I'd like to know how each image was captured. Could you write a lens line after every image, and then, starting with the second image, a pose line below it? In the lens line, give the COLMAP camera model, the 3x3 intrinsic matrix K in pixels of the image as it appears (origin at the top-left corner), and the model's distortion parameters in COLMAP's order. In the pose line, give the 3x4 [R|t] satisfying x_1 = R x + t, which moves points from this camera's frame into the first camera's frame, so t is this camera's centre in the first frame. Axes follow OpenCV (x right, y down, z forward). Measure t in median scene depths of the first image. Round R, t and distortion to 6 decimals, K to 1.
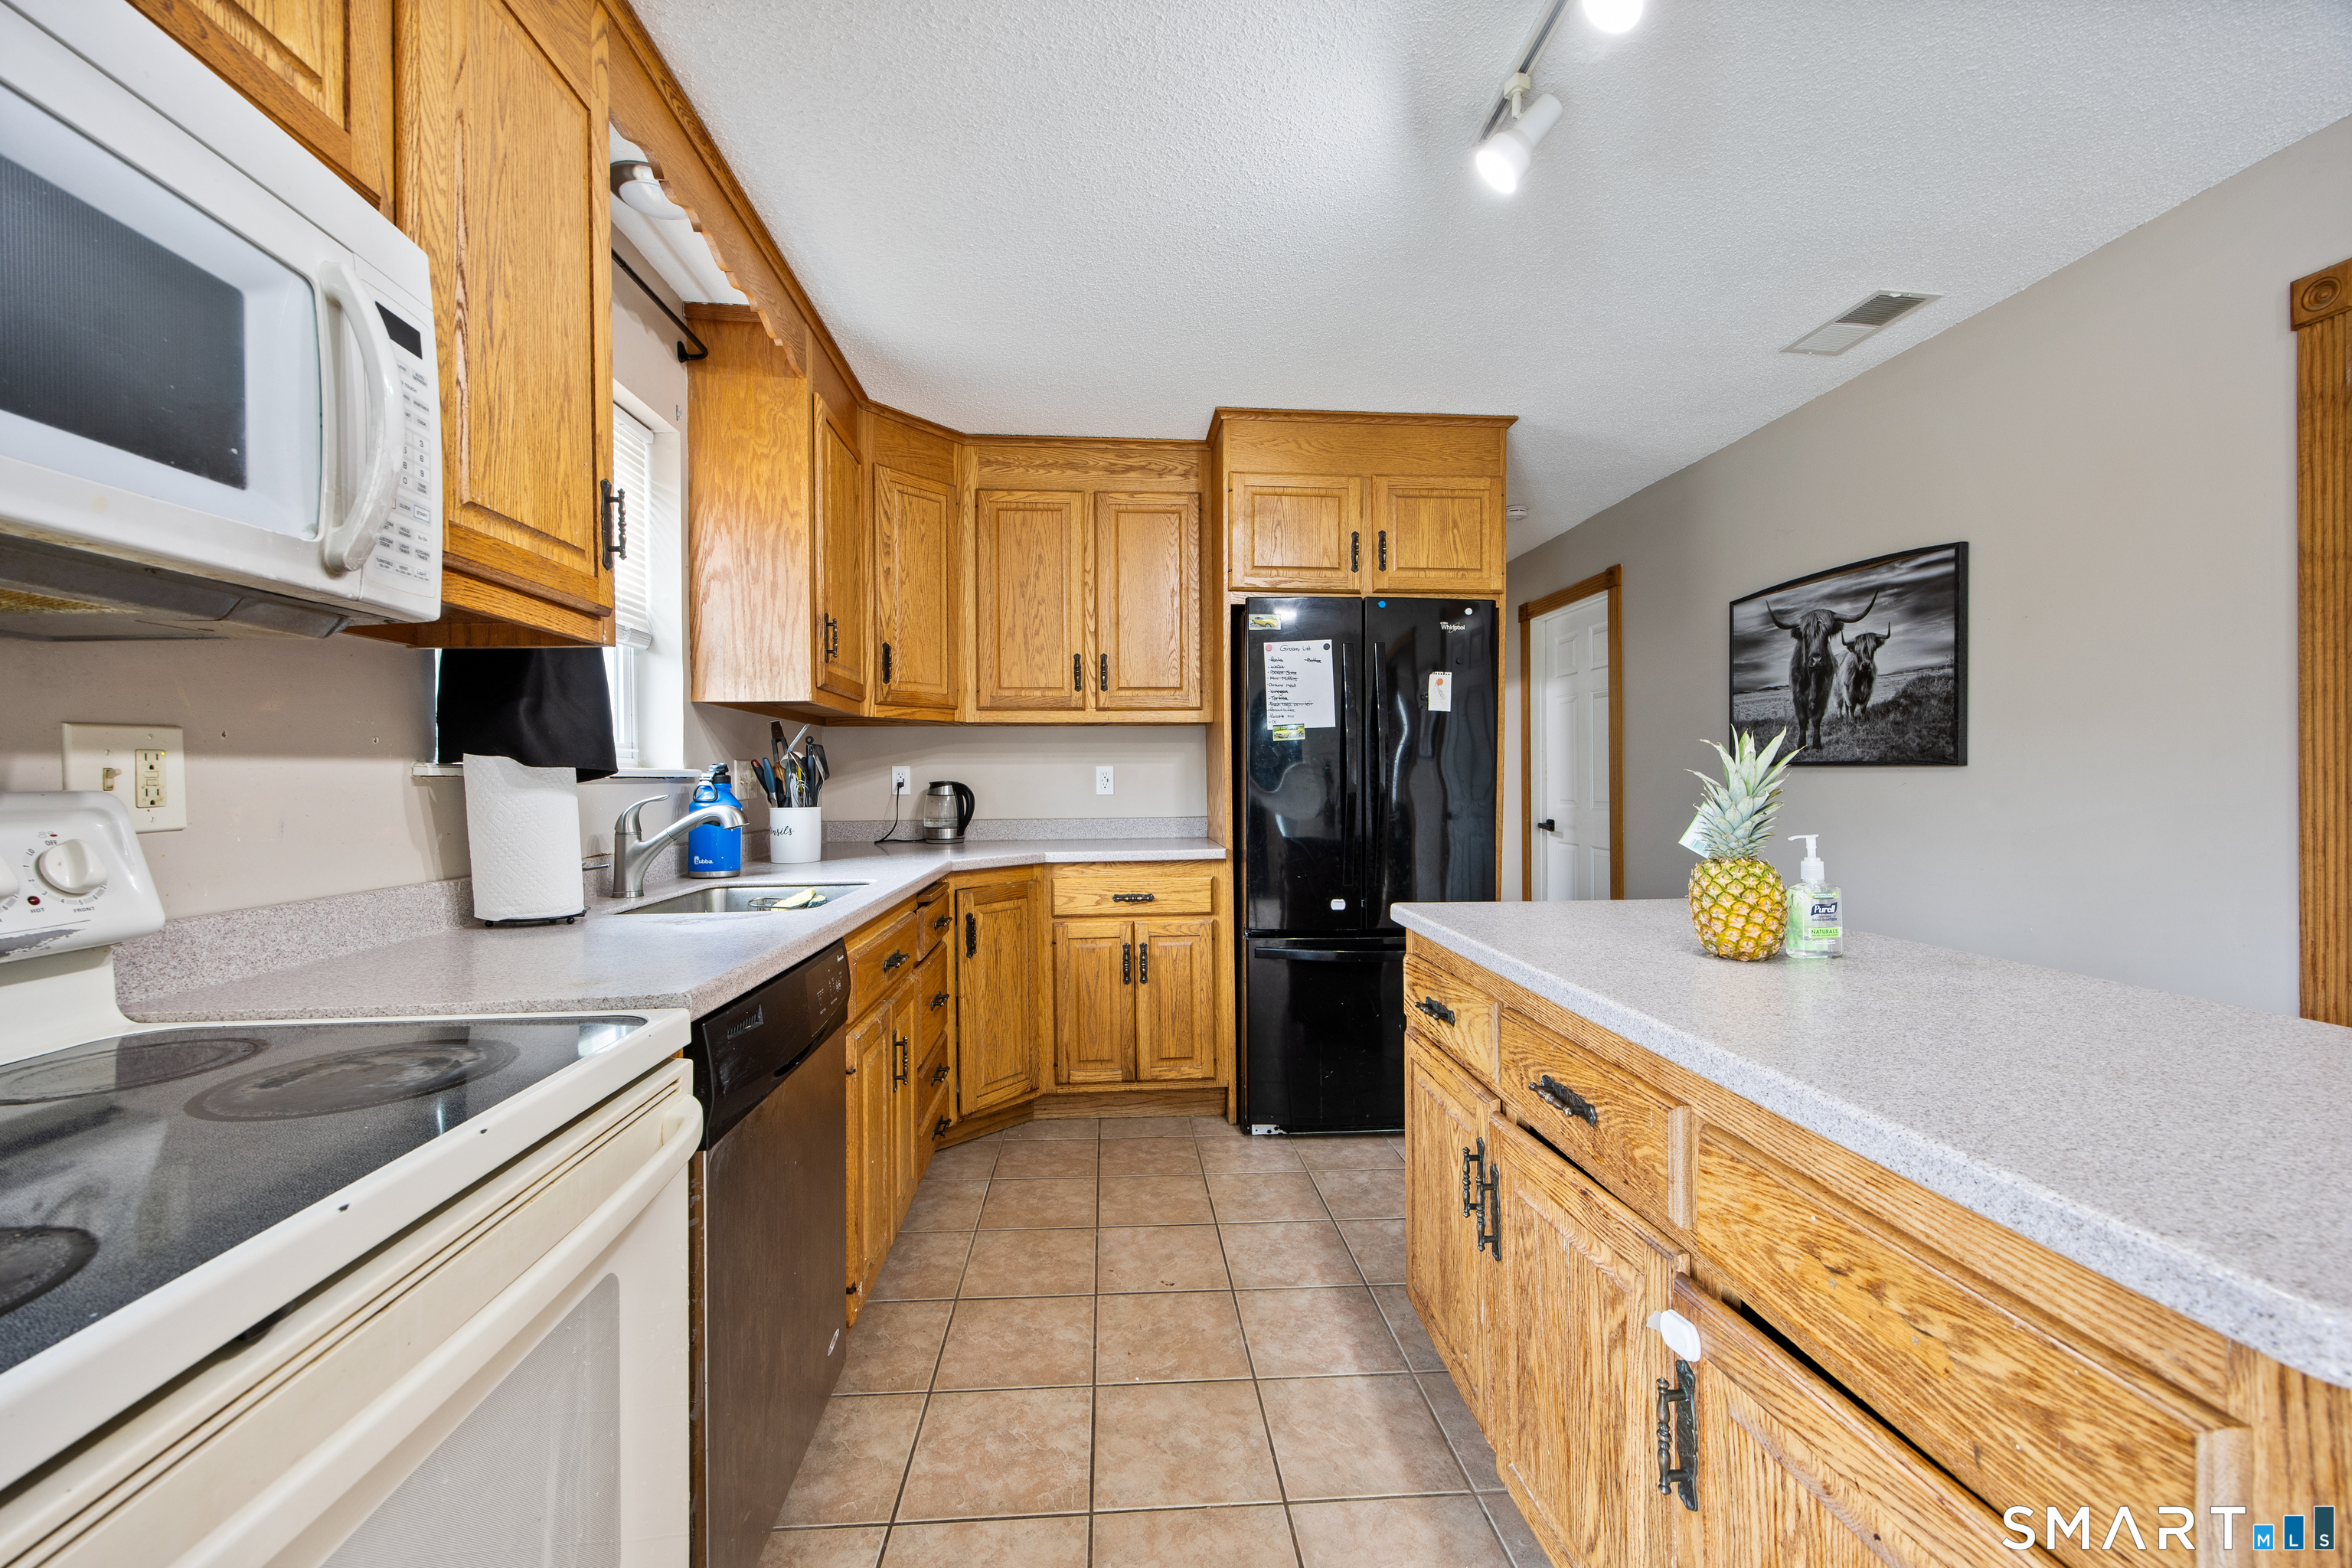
lens RADIAL K [[919.9, 0, 1170.4], [0, 919.9, 778.4], [0, 0, 1]] dist [0.001976, 0.000423]
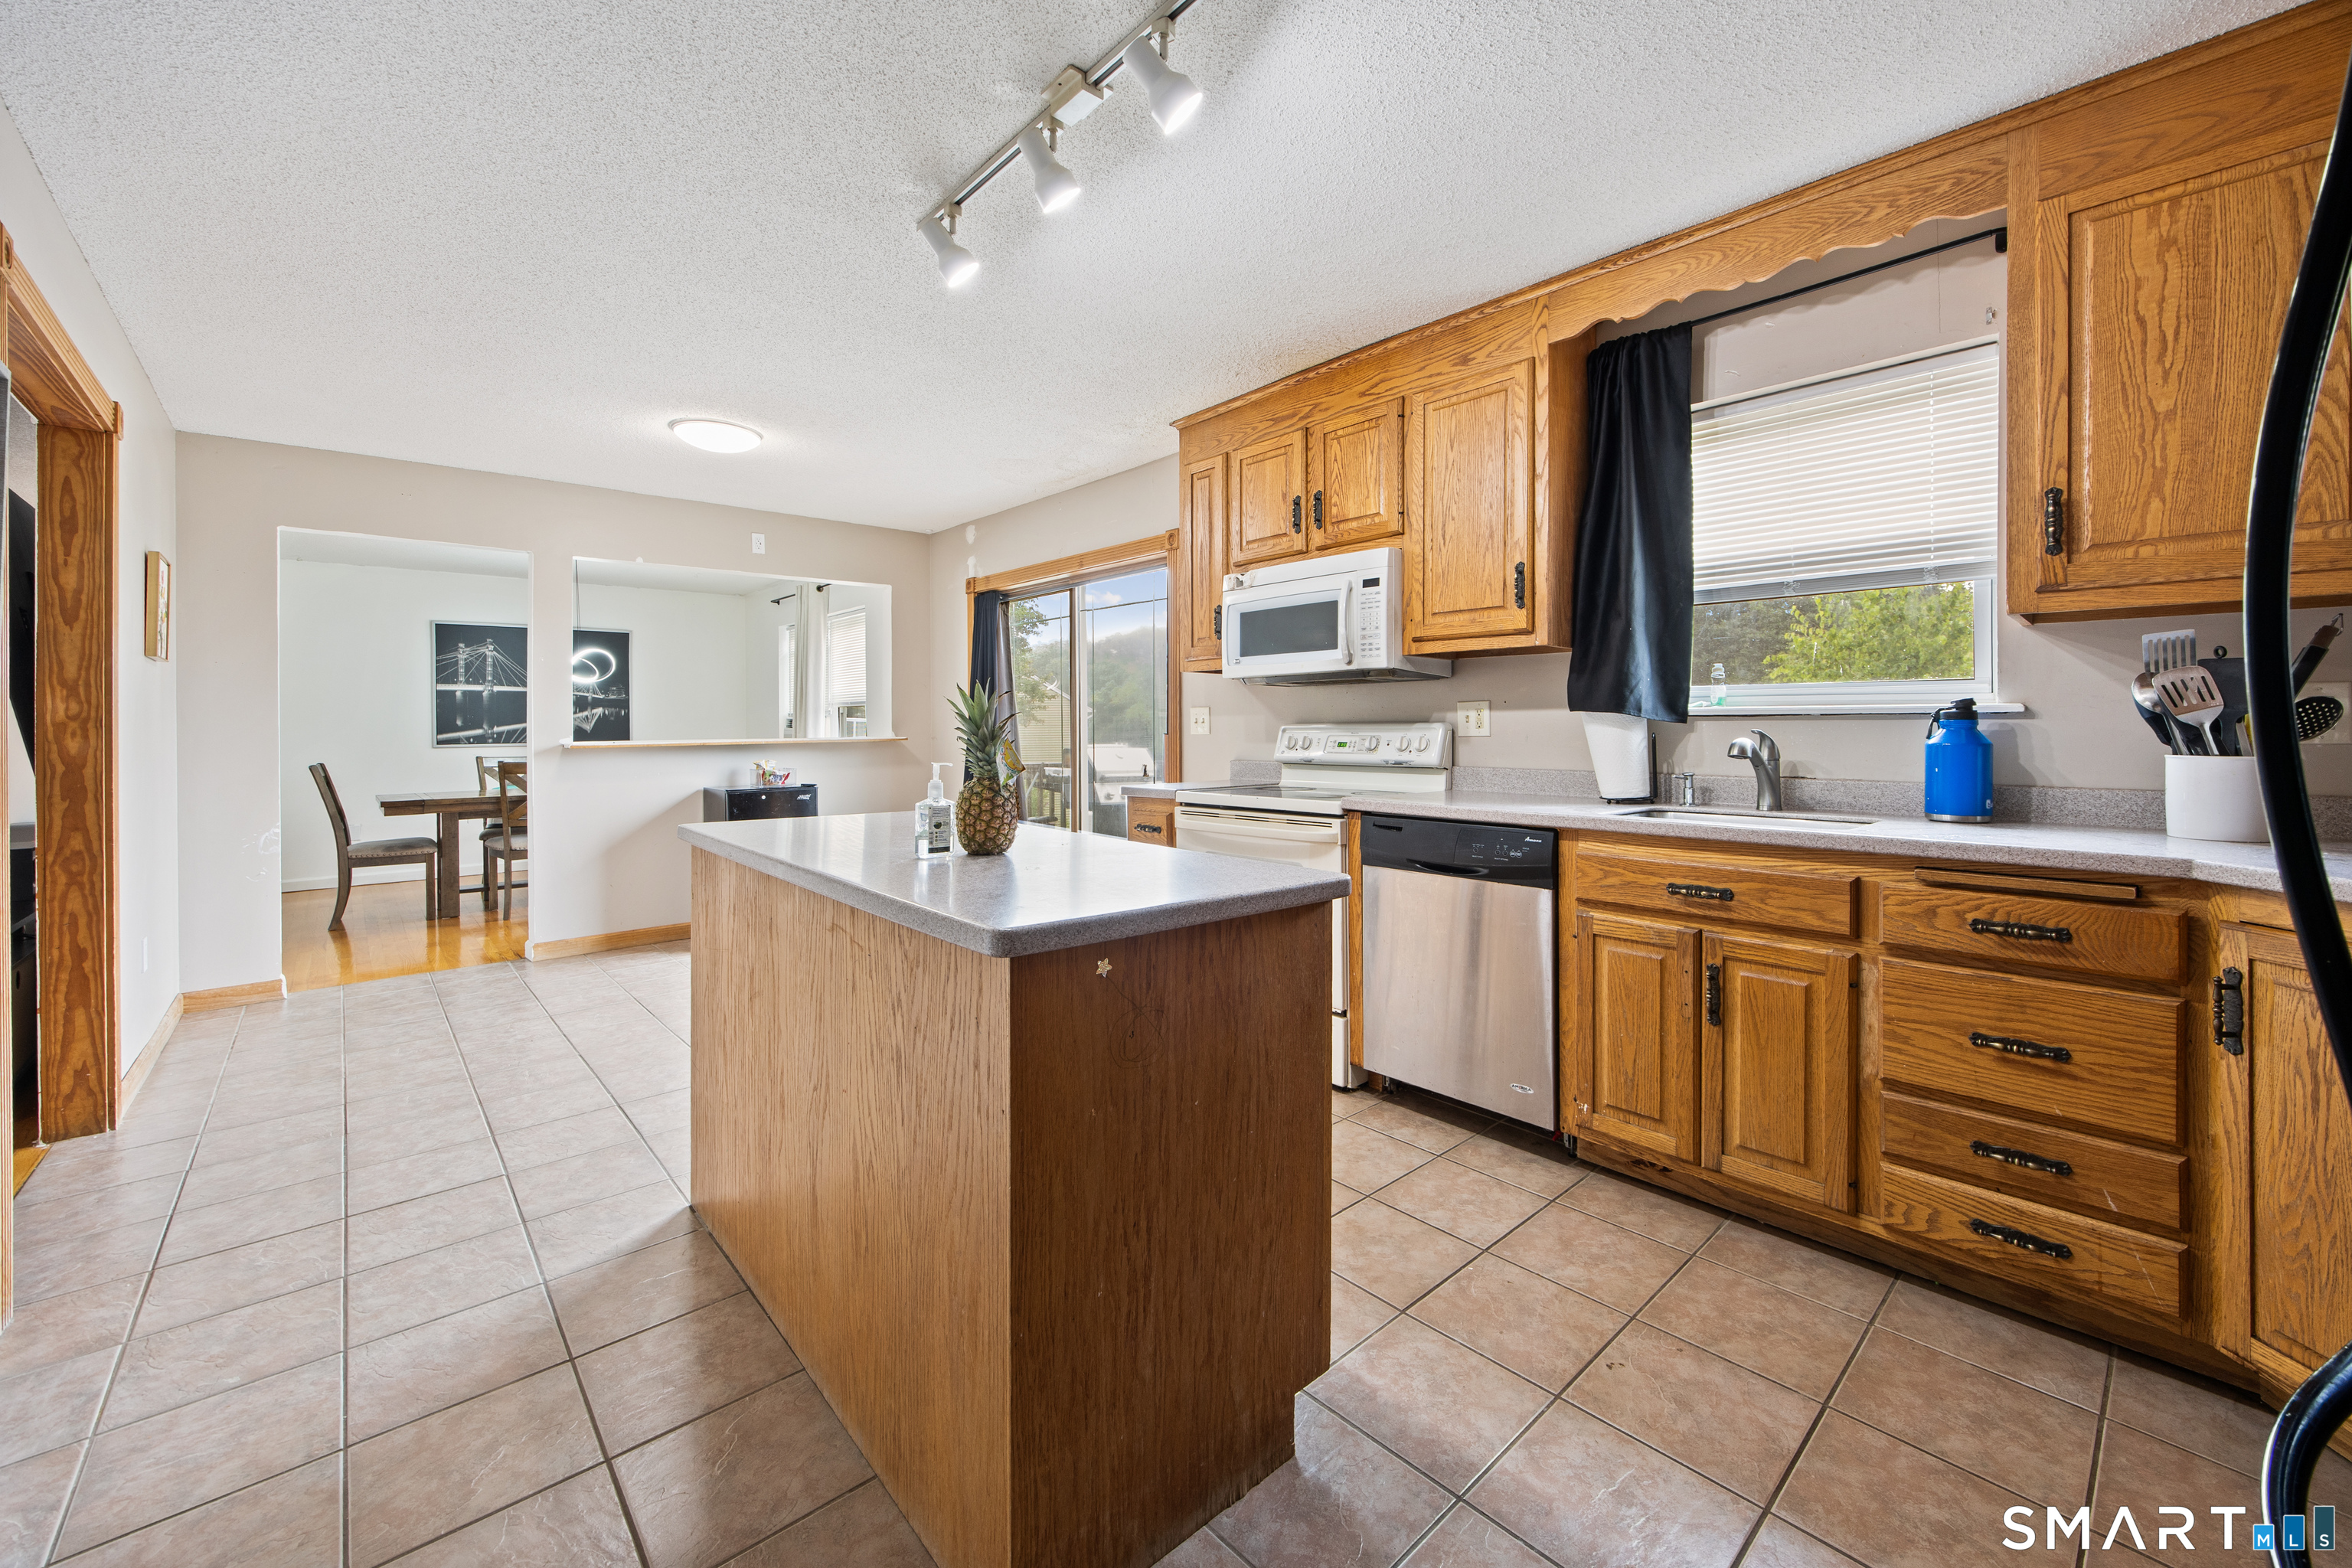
lens RADIAL K [[932.1, 0, 1177.5], [0, 932.1, 731.3], [0, 0, 1]] dist [0.000434, 0.000320]
pose [[-0.784799, 0.012430, -0.619626, 0.890980], [0.008828, 0.999922, 0.008878, 0.003228], [0.619688, 0.001498, -0.784847, 1.608102]]
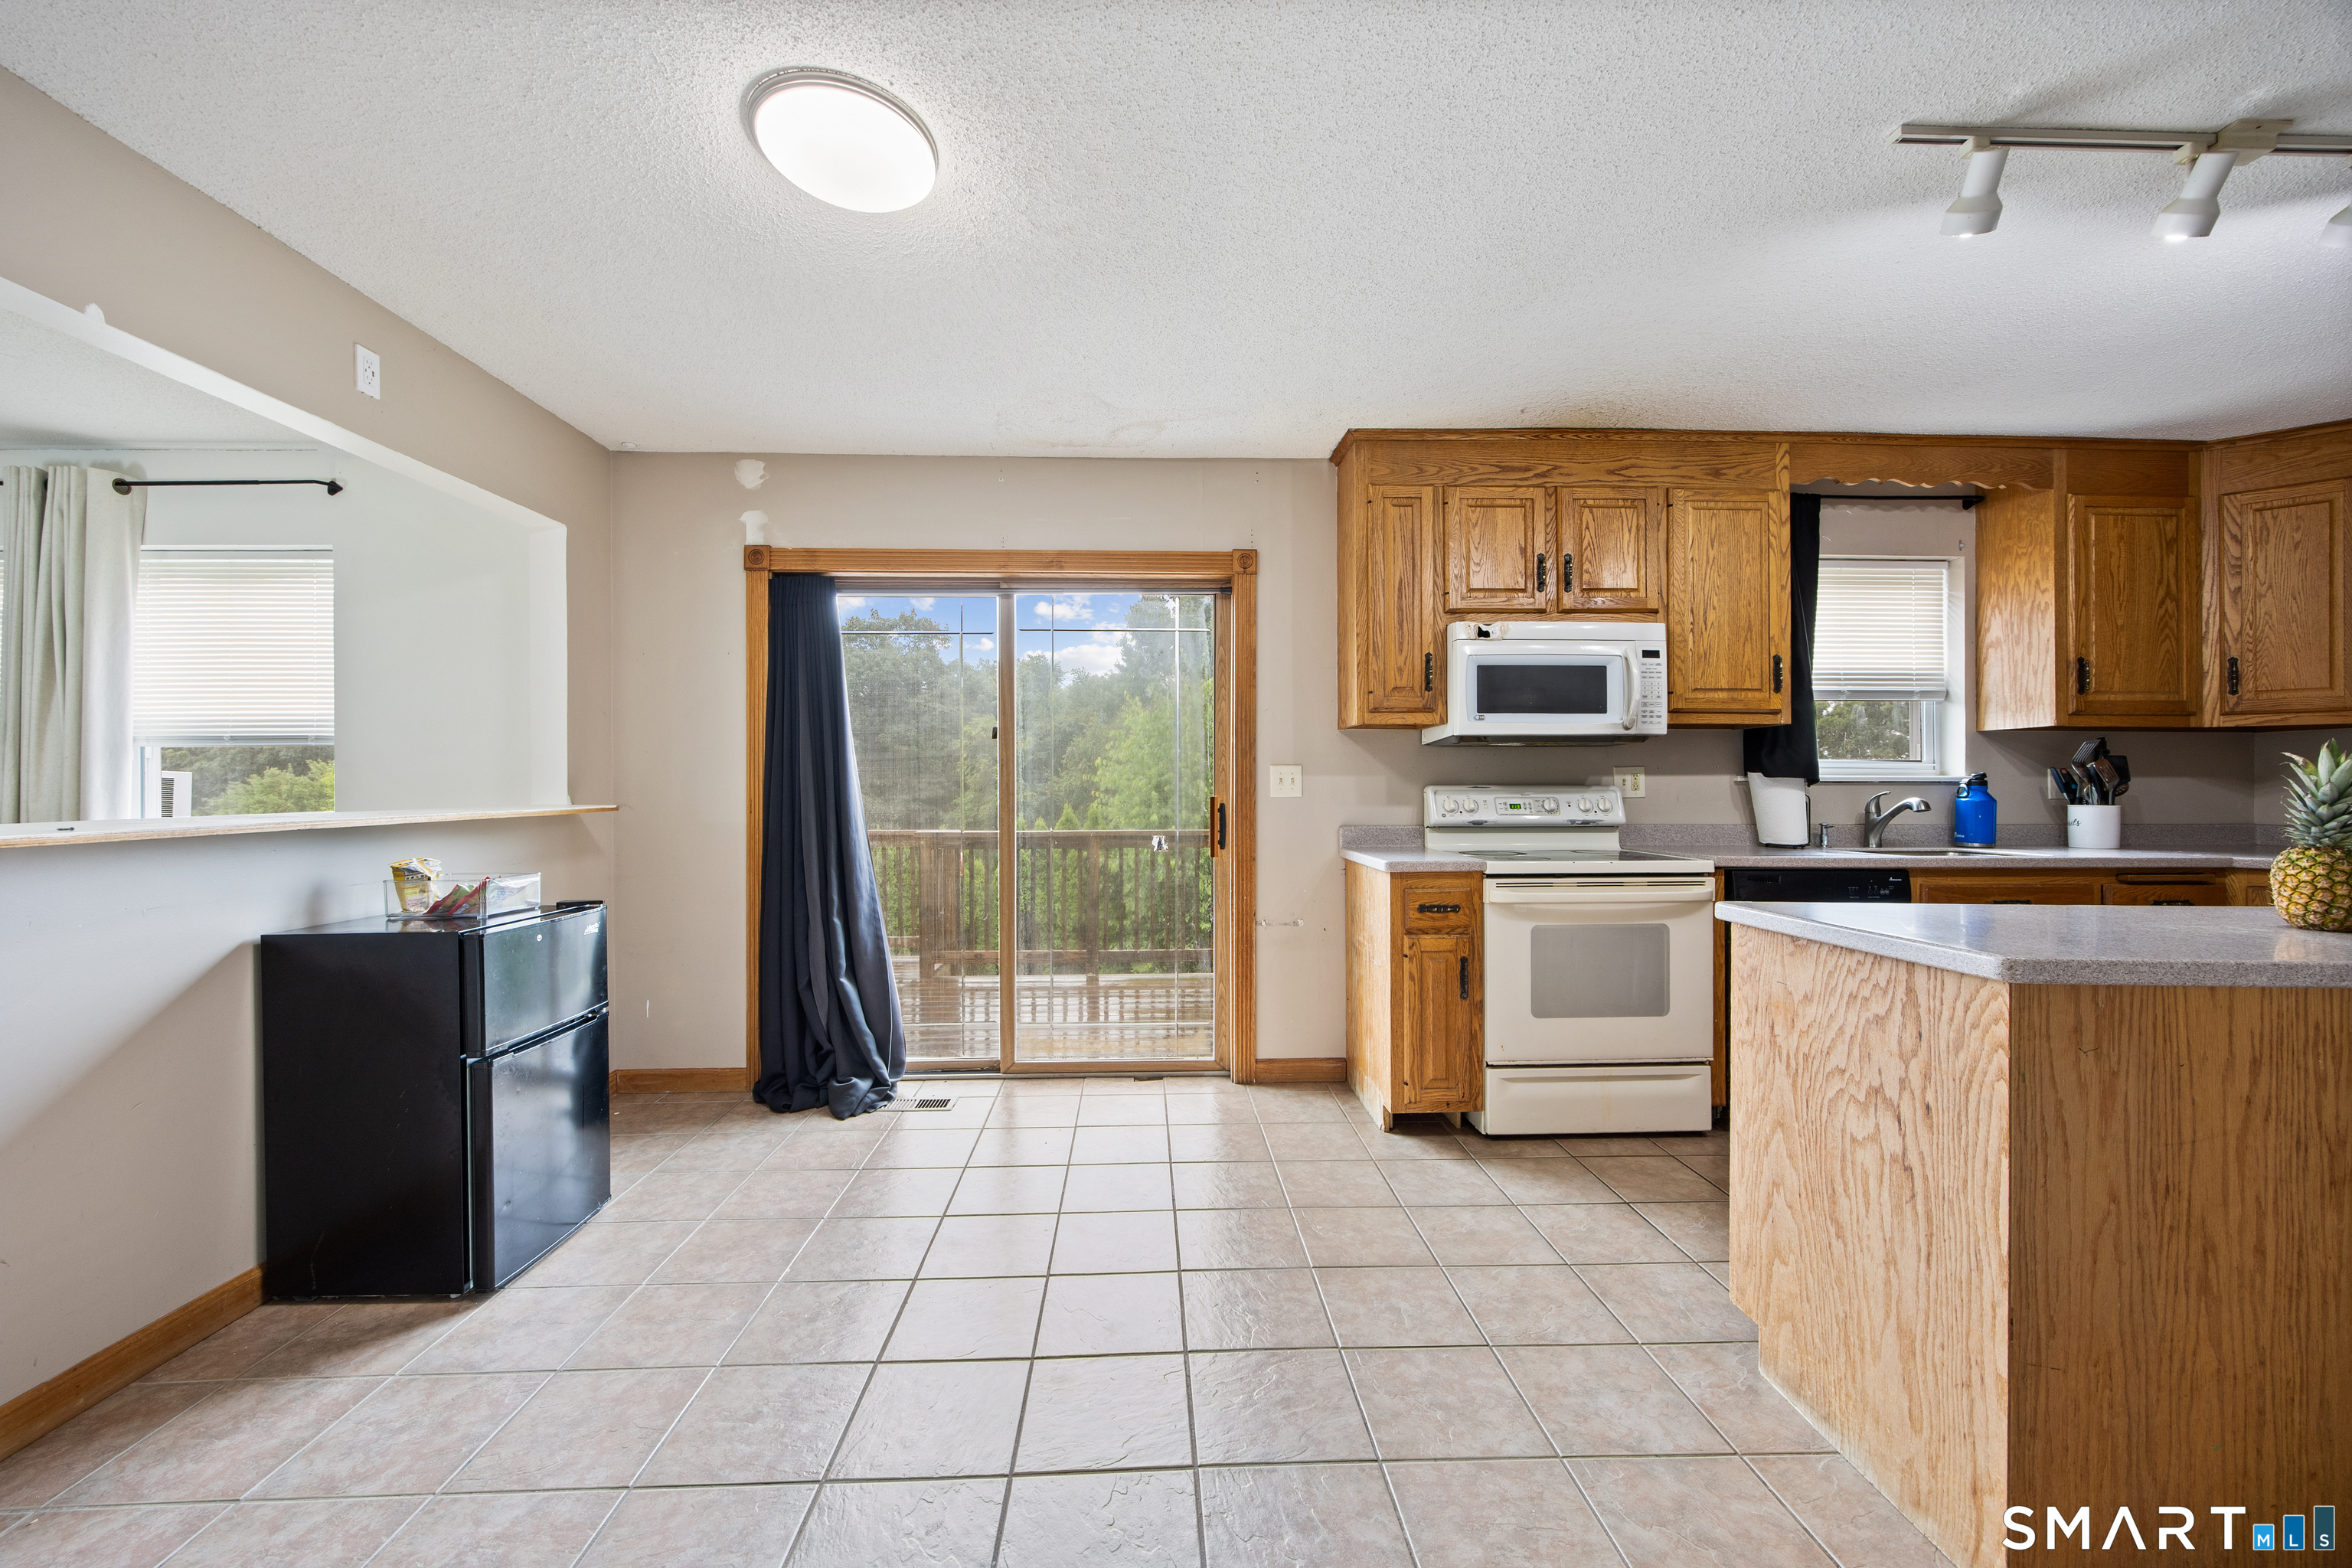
lens RADIAL K [[904.6, 0, 1171.8], [0, 904.6, 788.6], [0, 0, 1]] dist [0.000490, 0.000120]
pose [[-0.031471, 0.008440, -0.999469, 1.339259], [-0.000643, 0.999964, 0.008464, -0.002185], [0.999504, 0.000909, -0.031465, -0.356005]]
